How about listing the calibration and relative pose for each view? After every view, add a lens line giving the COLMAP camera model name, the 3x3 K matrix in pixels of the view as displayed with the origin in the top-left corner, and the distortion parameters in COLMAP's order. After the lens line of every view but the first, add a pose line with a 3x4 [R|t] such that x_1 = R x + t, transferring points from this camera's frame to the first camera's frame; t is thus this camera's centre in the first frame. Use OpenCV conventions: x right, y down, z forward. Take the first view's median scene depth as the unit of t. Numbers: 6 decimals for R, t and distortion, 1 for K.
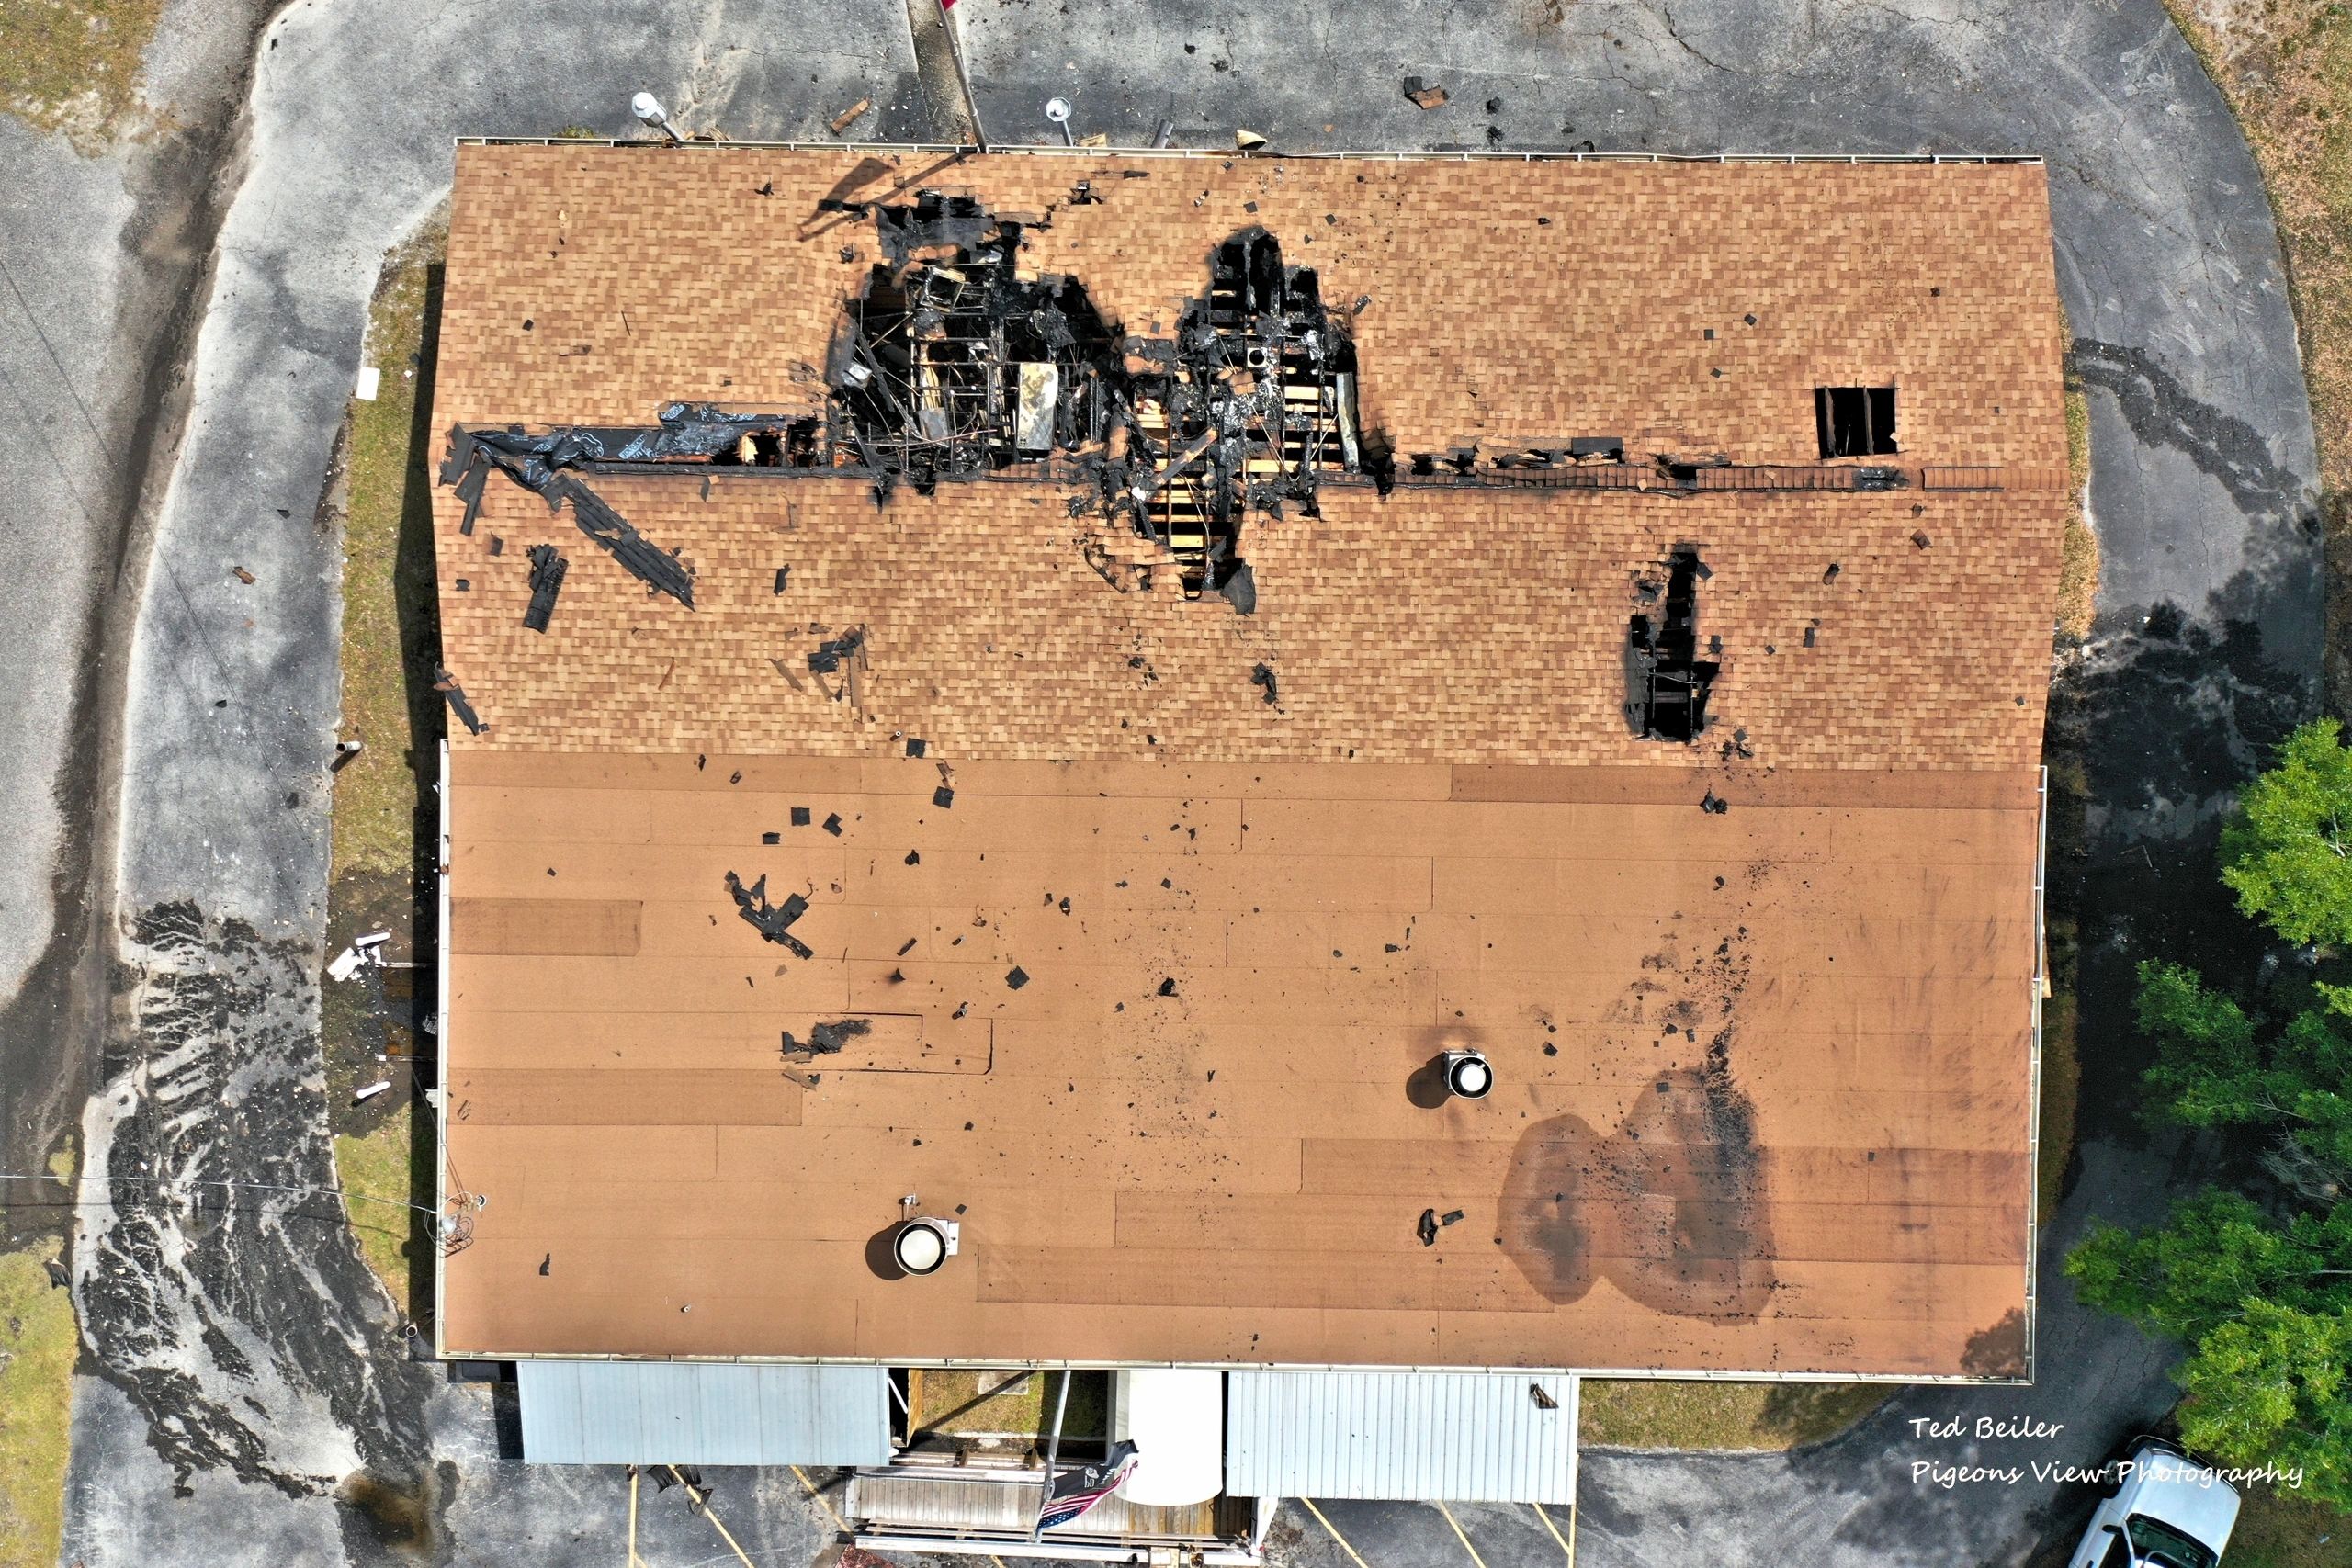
lens RADIAL K [[1840.2, 0, 1163.3], [0, 1840.2, 765.4], [0, 0, 1]] dist [0.022780, 0.007806]
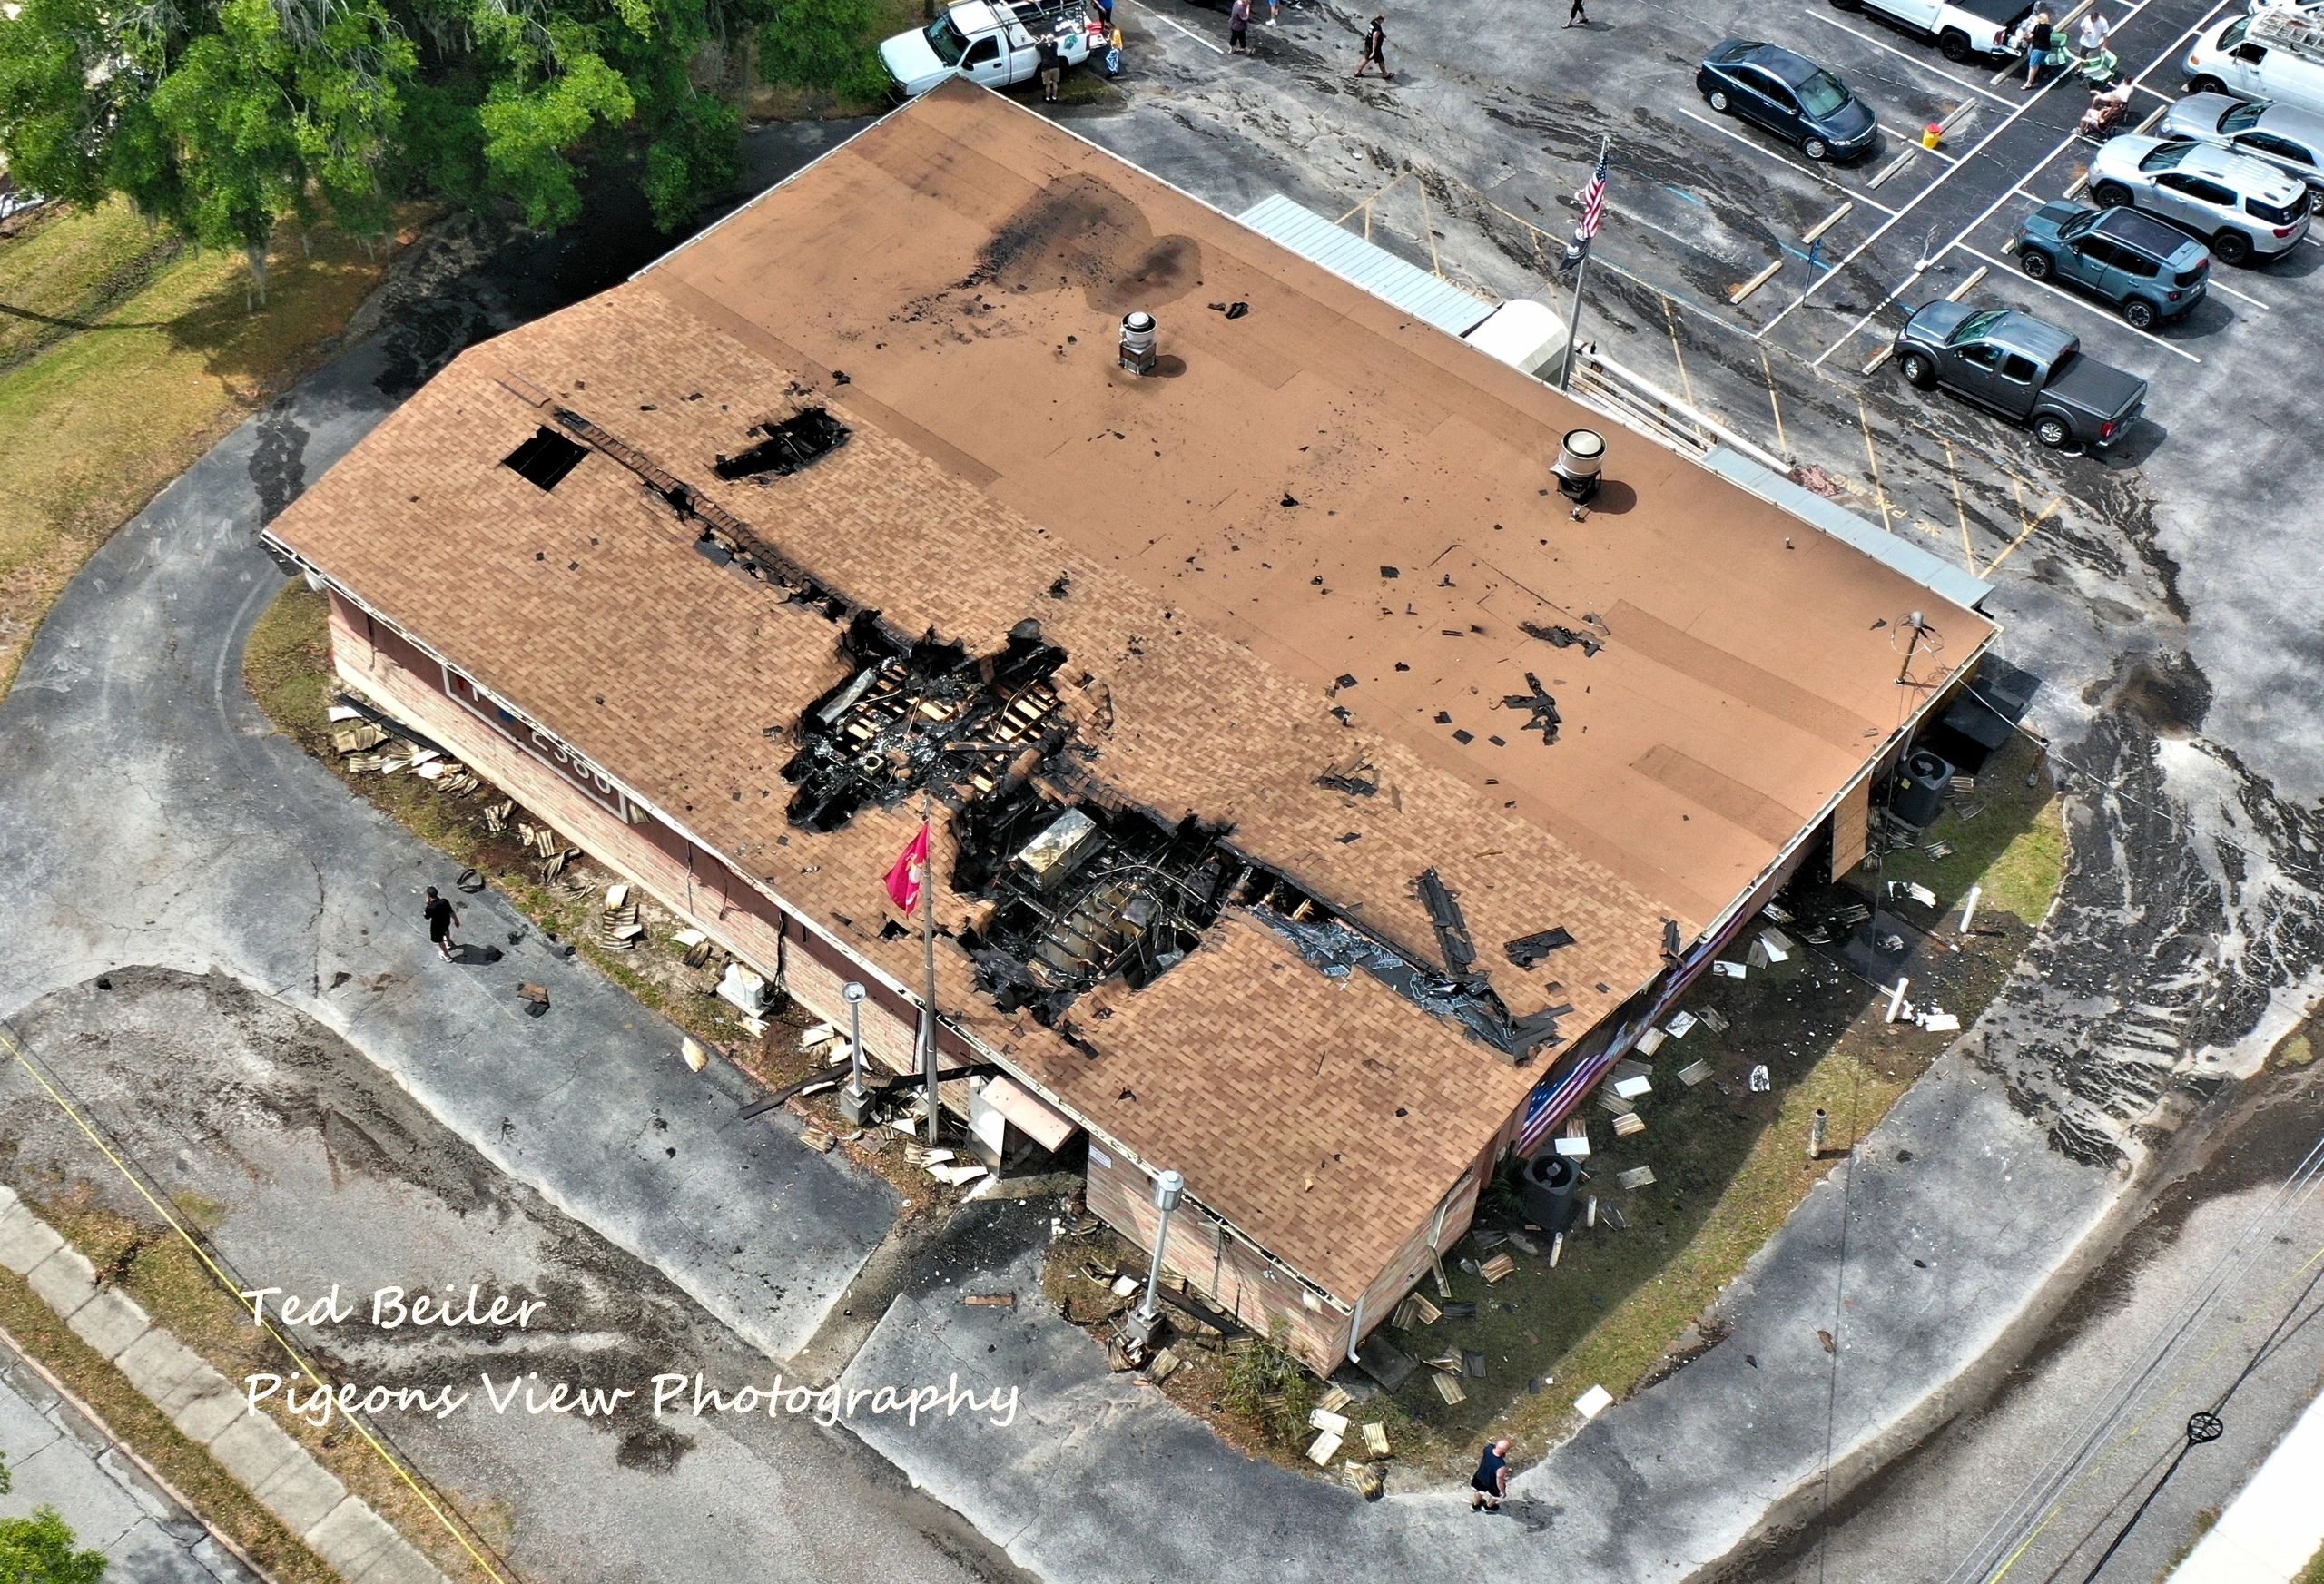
lens RADIAL K [[2994.1, 0, 970.7], [0, 2994.1, 887.5], [0, 0, 1]] dist [0.017976, 0.000000]
pose [[-0.755192, -0.500443, 0.423369, -0.692509], [0.655501, -0.578540, 0.485397, -0.964681], [0.002023, 0.644086, 0.764950, -0.269116]]
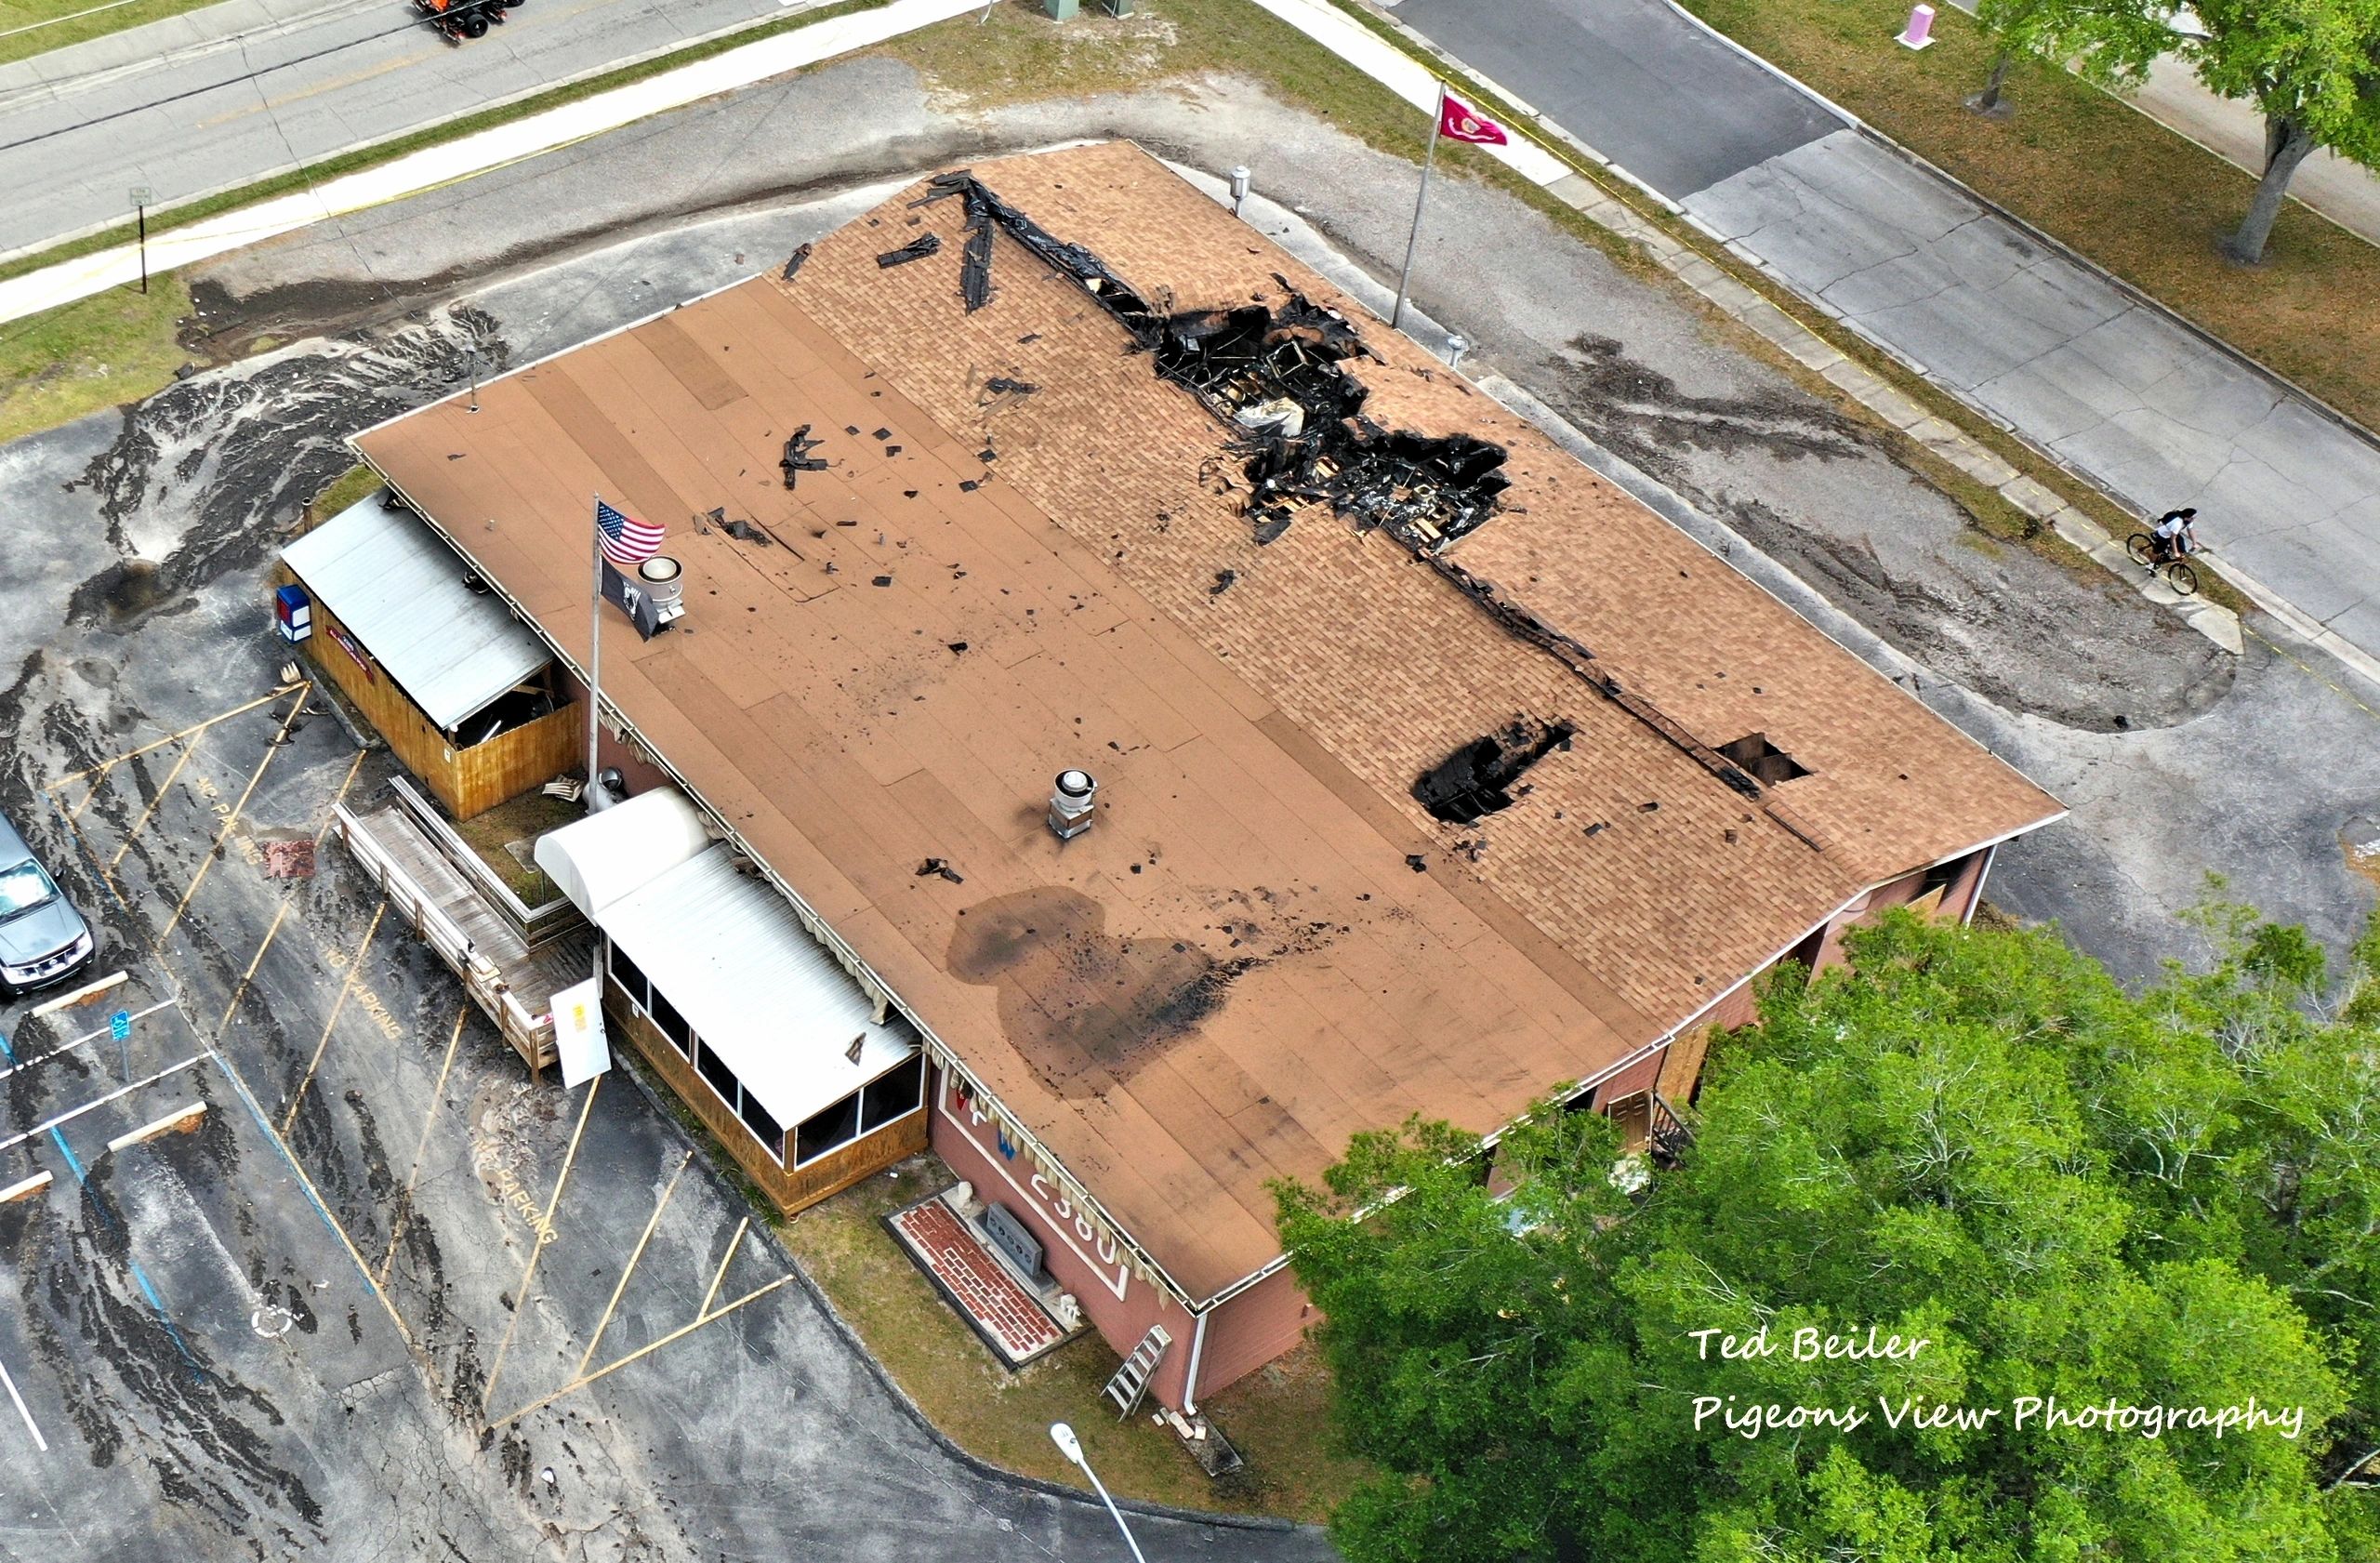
lens RADIAL K [[3278.1, 0, 647.6], [0, 3278.1, 864.9], [0, 0, 1]] dist [0.019553, 0.000000]
pose [[0.561453, 0.582648, -0.587615, 1.028842], [-0.827499, 0.391861, -0.402108, 1.015185], [-0.004025, 0.712016, 0.702152, -0.279559]]
